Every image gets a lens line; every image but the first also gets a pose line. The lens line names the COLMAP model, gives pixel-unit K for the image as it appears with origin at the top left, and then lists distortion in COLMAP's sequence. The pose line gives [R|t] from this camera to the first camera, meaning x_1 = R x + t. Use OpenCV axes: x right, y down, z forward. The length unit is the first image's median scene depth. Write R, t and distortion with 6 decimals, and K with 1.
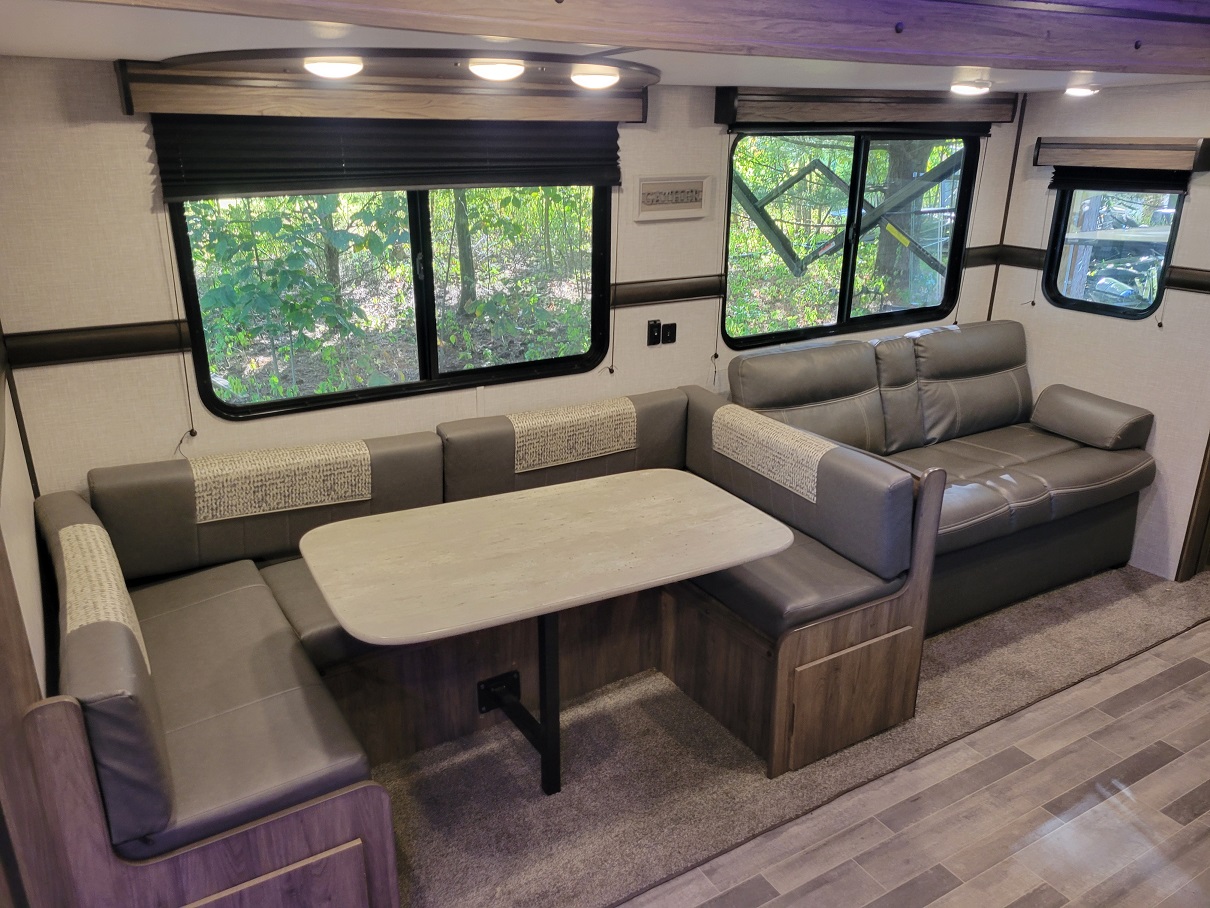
lens RADIAL K [[889.0, 0, 608.8], [0, 889.0, 450.1], [0, 0, 1]] dist [0.029560, -0.001010]
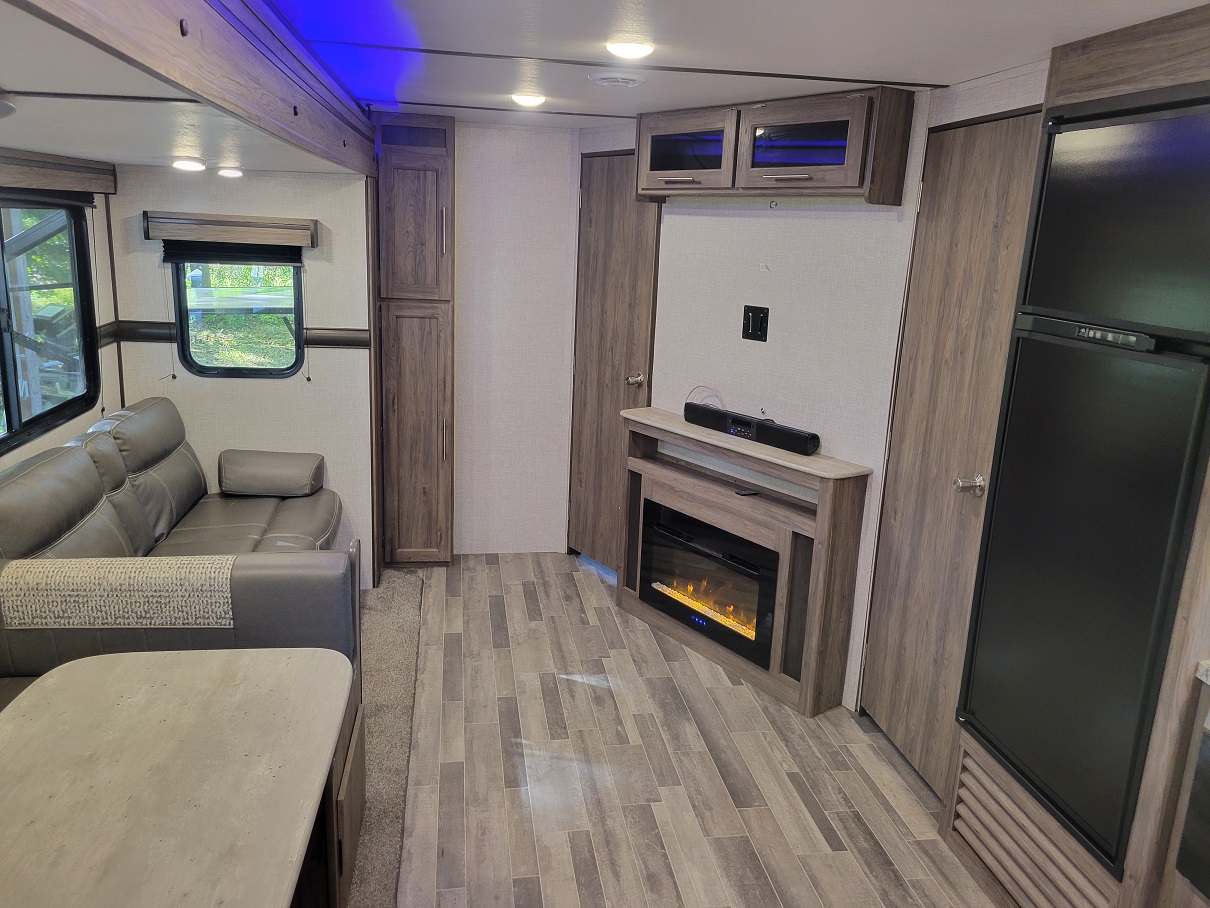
lens RADIAL K [[896.8, 0, 613.2], [0, 896.8, 439.8], [0, 0, 1]] dist [0.028790, -0.007260]
pose [[0.359721, -0.199813, 0.911414, -0.303029], [0.269161, 0.957498, 0.103682, -0.080867], [-0.893395, 0.208020, 0.398213, 0.221289]]
